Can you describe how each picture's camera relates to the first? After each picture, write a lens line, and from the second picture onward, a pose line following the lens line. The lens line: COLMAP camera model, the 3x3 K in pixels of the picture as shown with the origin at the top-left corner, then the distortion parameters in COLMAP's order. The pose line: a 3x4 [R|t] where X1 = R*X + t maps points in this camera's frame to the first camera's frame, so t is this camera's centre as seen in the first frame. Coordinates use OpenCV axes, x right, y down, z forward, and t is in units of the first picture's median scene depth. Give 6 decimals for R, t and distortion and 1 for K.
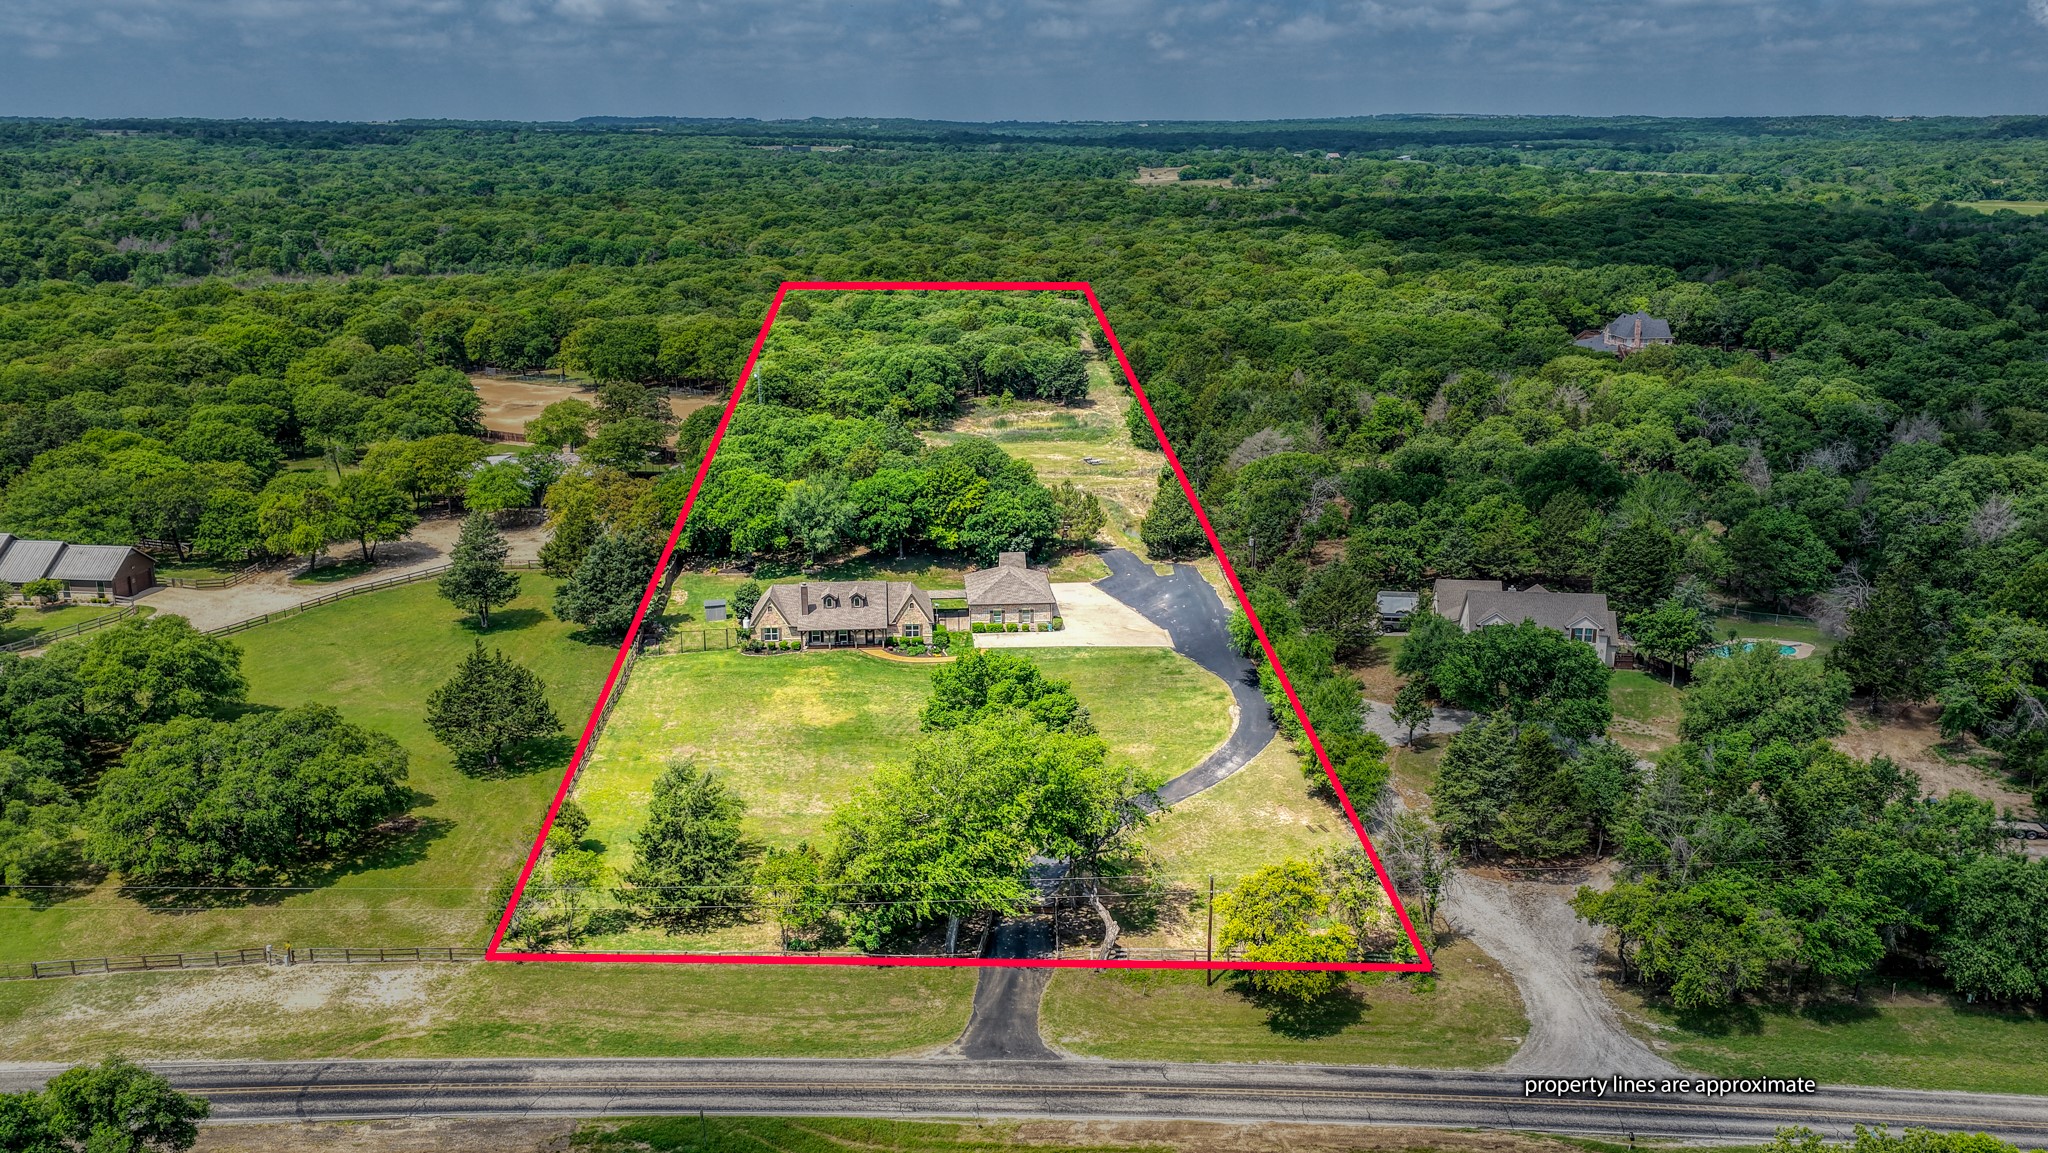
lens RADIAL K [[1699.7, 0, 1030.5], [0, 1699.7, 569.1], [0, 0, 1]] dist [-0.007859, 0.016909]
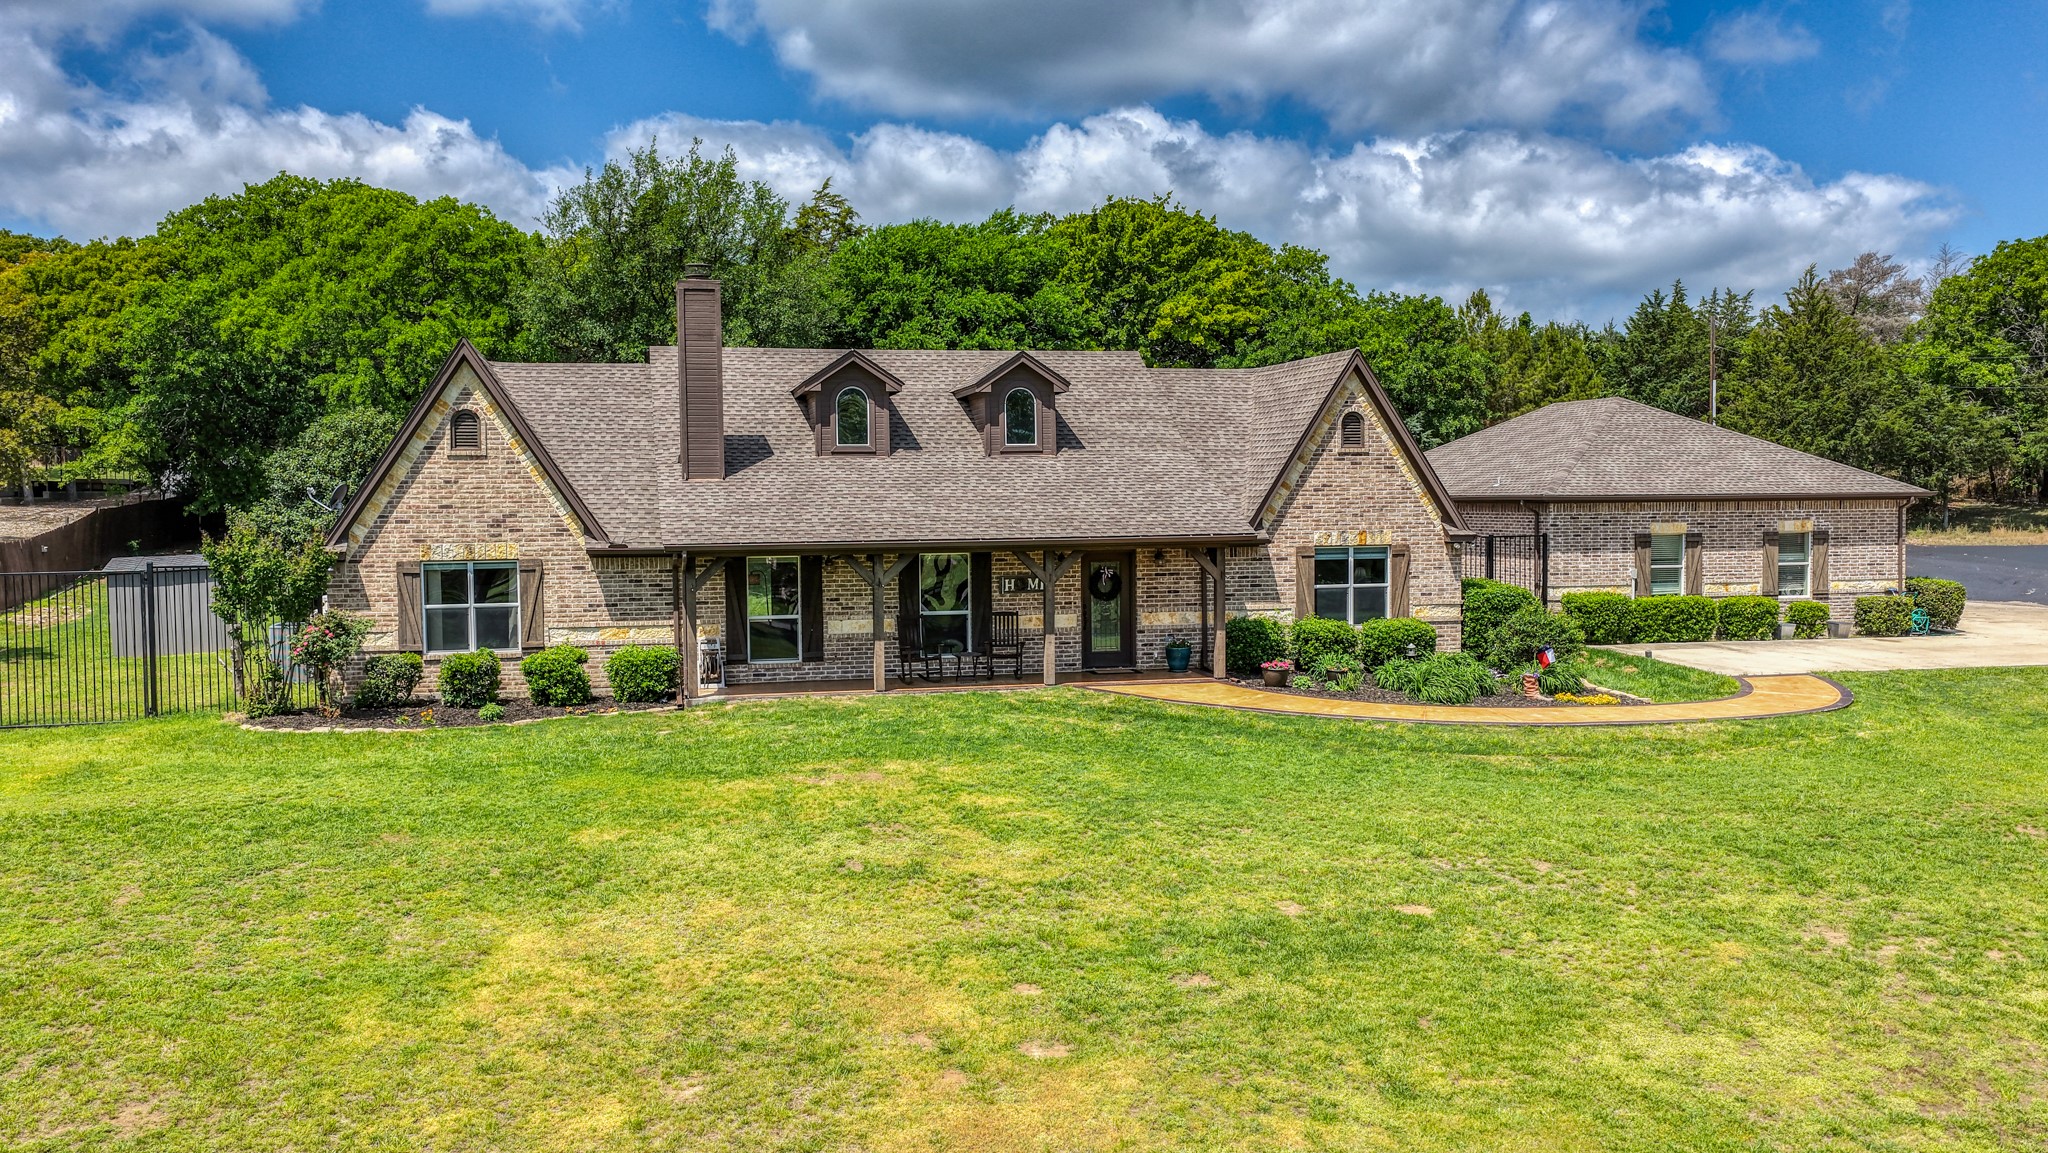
lens RADIAL K [[1699.7, 0, 1030.5], [0, 1699.7, 569.1], [0, 0, 1]] dist [-0.007859, 0.016909]
pose [[0.987779, -0.012636, 0.155346, -0.111656], [0.045310, 0.976941, -0.208645, 0.060111], [-0.149127, 0.213134, 0.965575, 0.744634]]
